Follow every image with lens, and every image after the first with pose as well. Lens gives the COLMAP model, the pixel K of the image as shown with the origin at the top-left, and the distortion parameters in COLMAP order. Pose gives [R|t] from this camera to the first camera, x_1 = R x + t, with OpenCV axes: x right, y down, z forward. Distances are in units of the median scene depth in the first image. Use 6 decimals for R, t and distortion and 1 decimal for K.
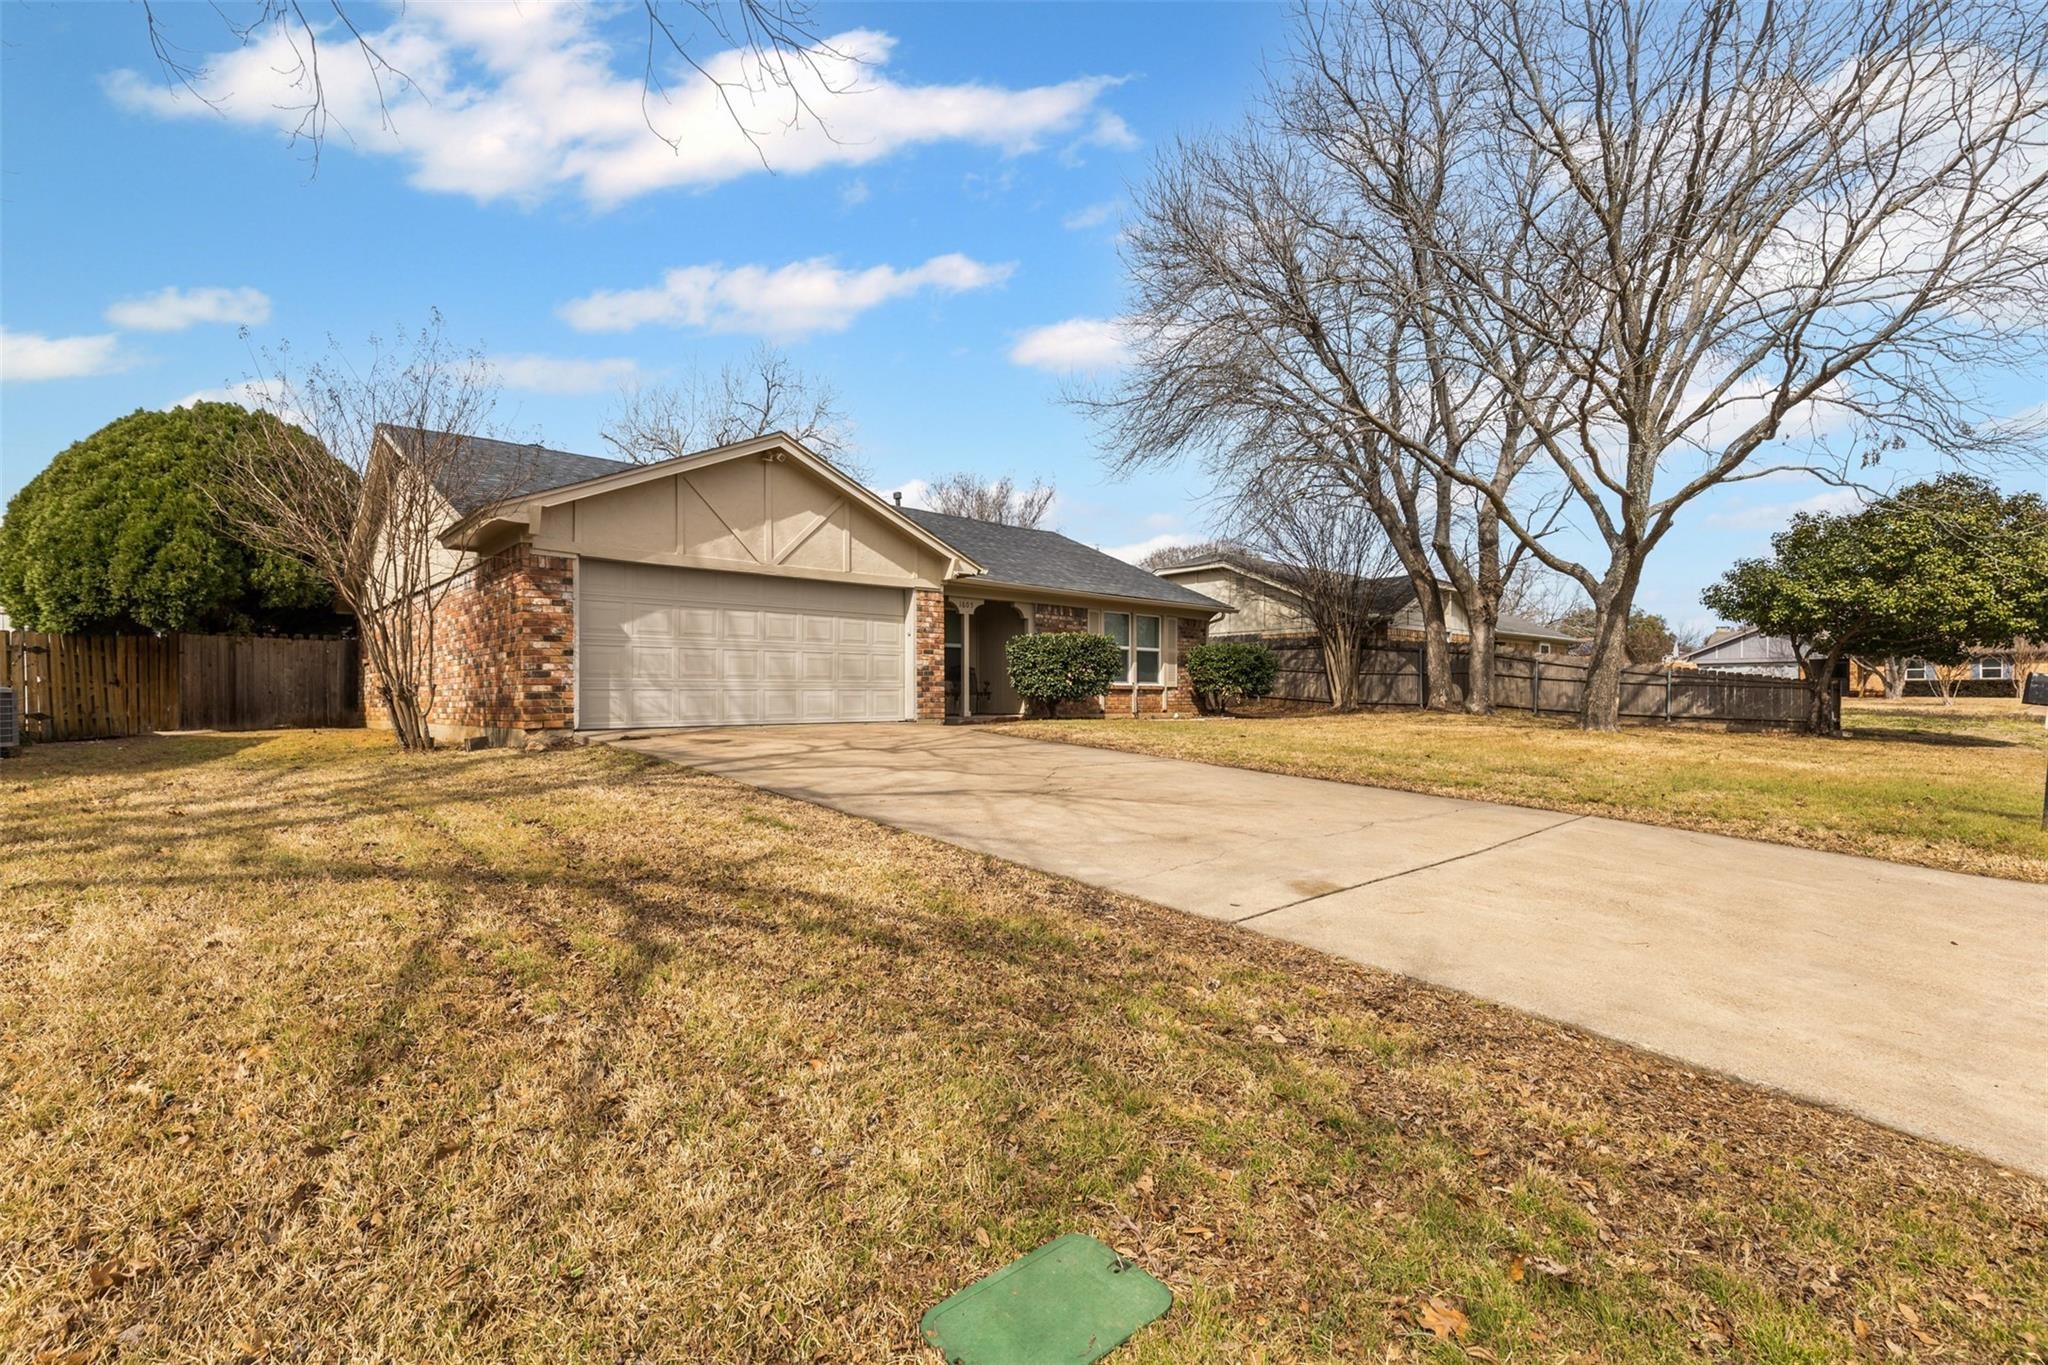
lens RADIAL K [[954.2, 0, 1038.4], [0, 954.2, 683.2], [0, 0, 1]] dist [0.009458, -0.000828]
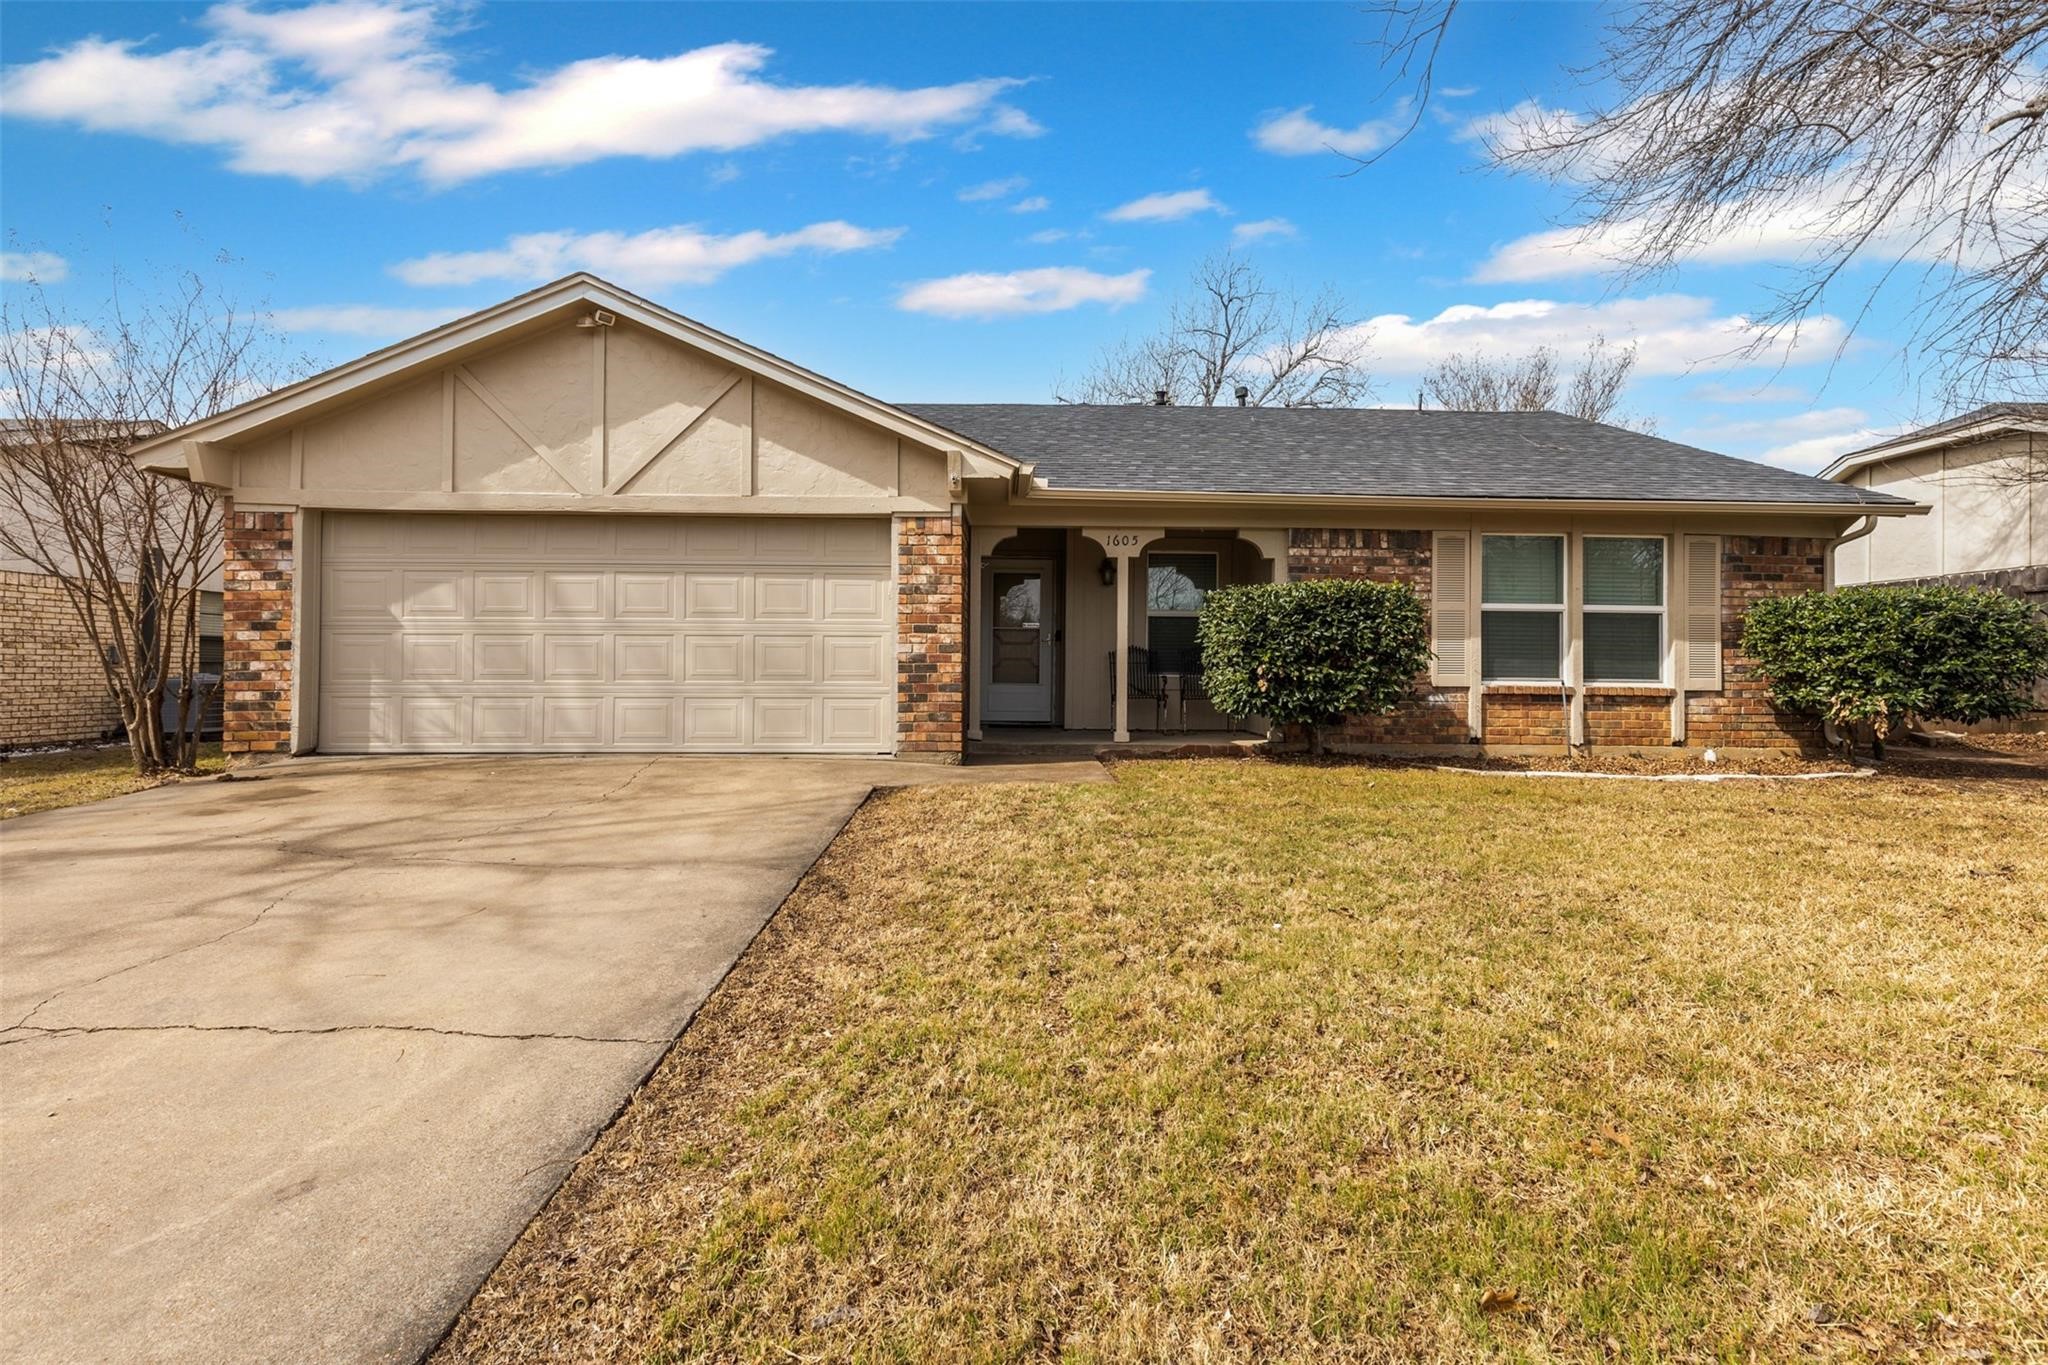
lens RADIAL K [[973.4, 0, 1024.8], [0, 973.4, 674.2], [0, 0, 1]] dist [-0.002311, -0.000440]
pose [[0.738620, 0.003949, -0.674110, 0.307098], [0.002192, 0.999963, 0.008260, -0.011634], [0.674118, -0.007579, 0.738585, 0.636500]]
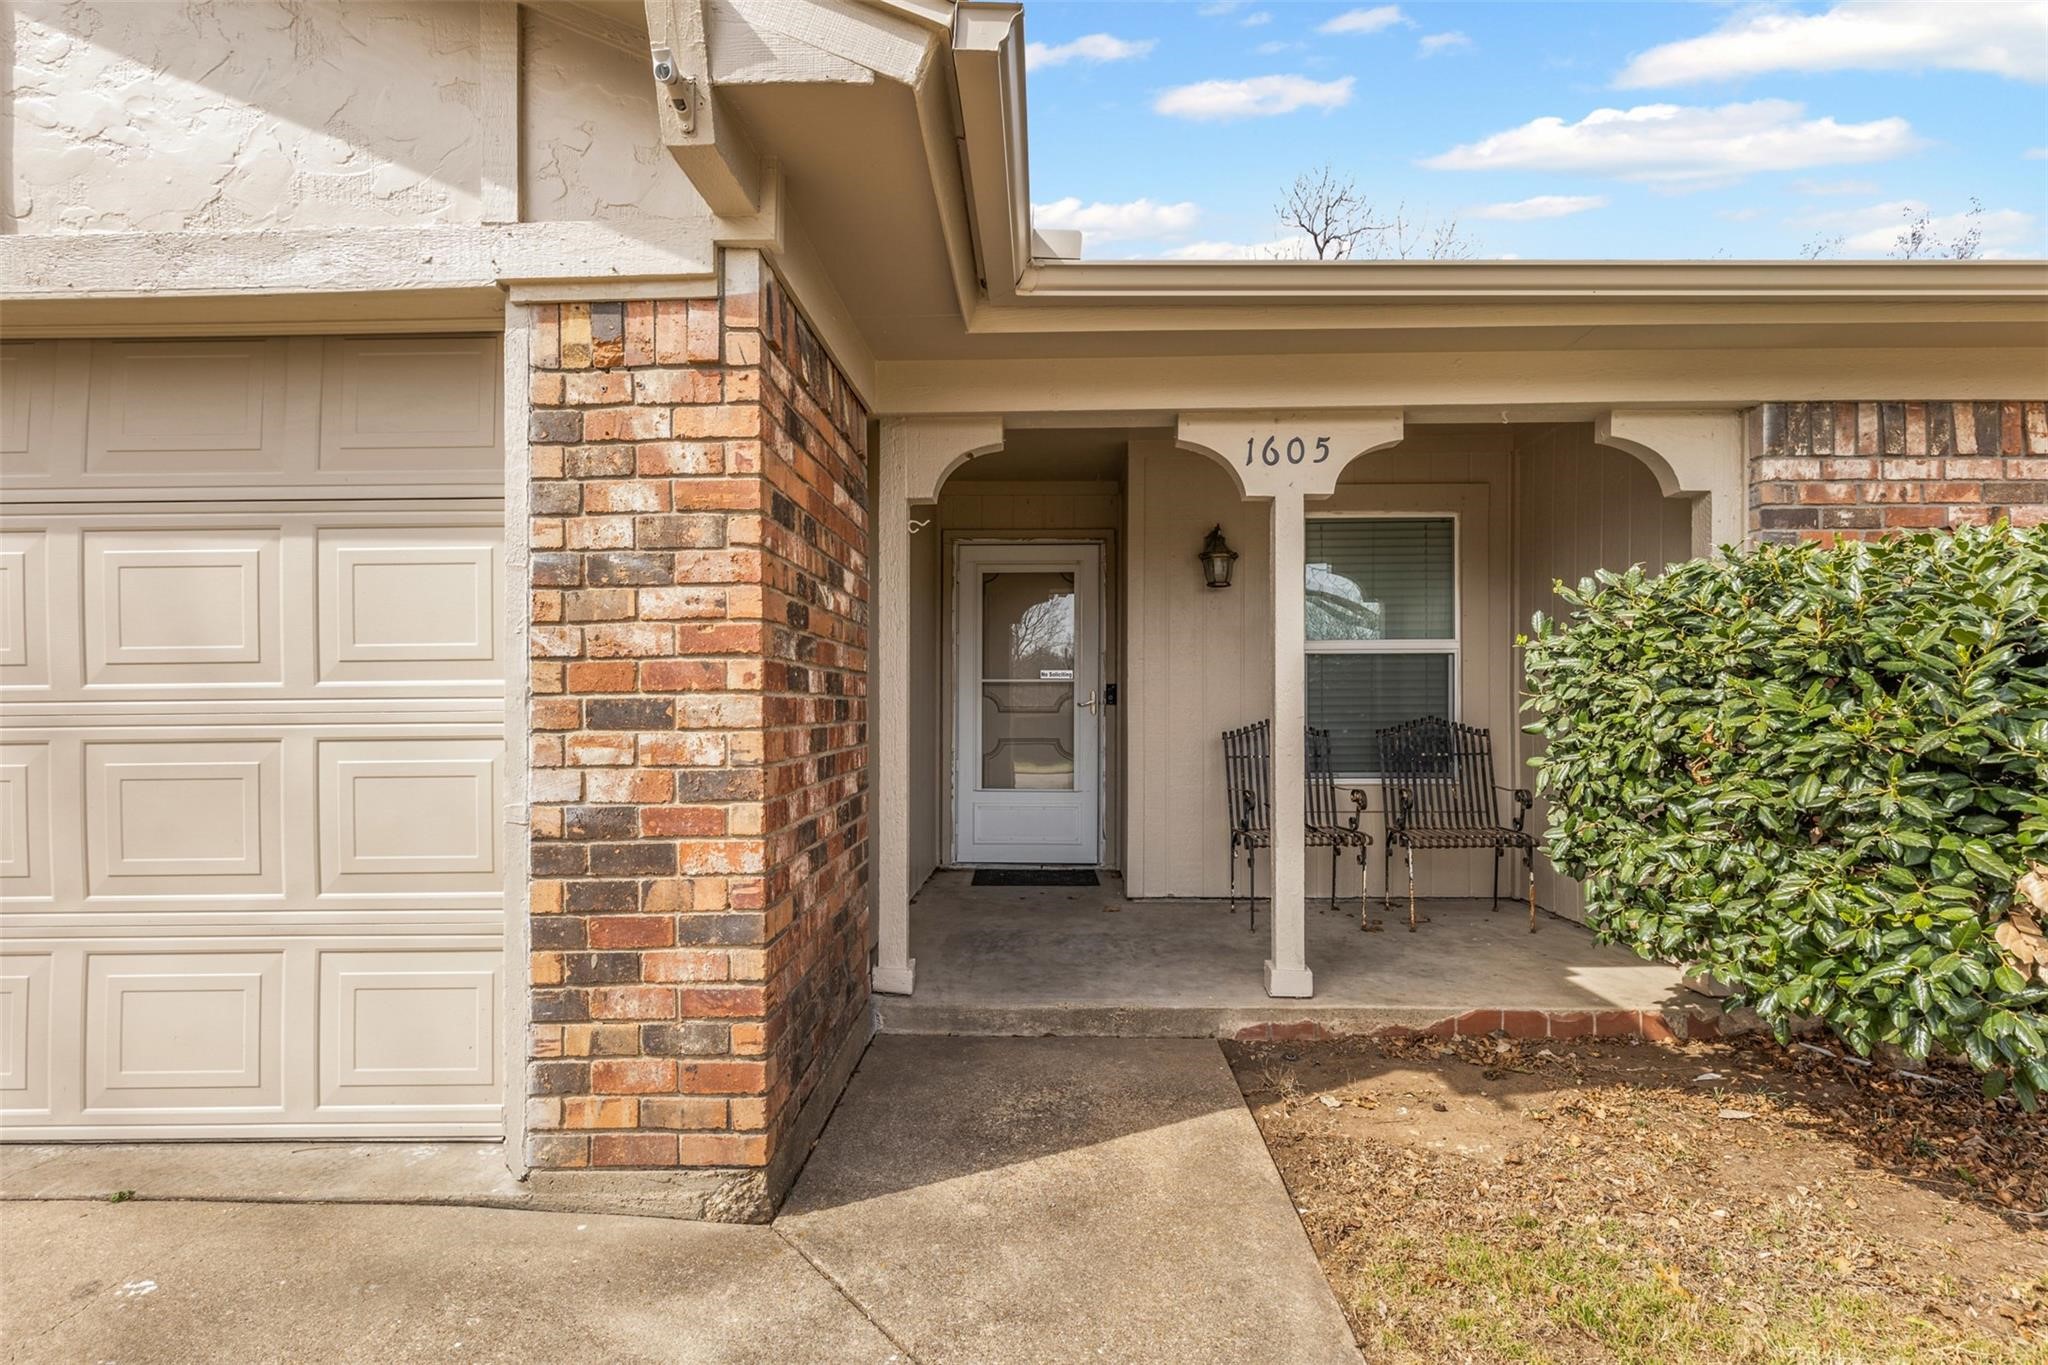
lens RADIAL K [[925.5, 0, 1024.9], [0, 925.5, 706.4], [0, 0, 1]] dist [0.007518, -0.000356]
pose [[0.701219, -0.002702, -0.712940, 0.030736], [0.011743, 0.999901, 0.007759, -0.034958], [0.712849, -0.013813, 0.701182, 0.957409]]
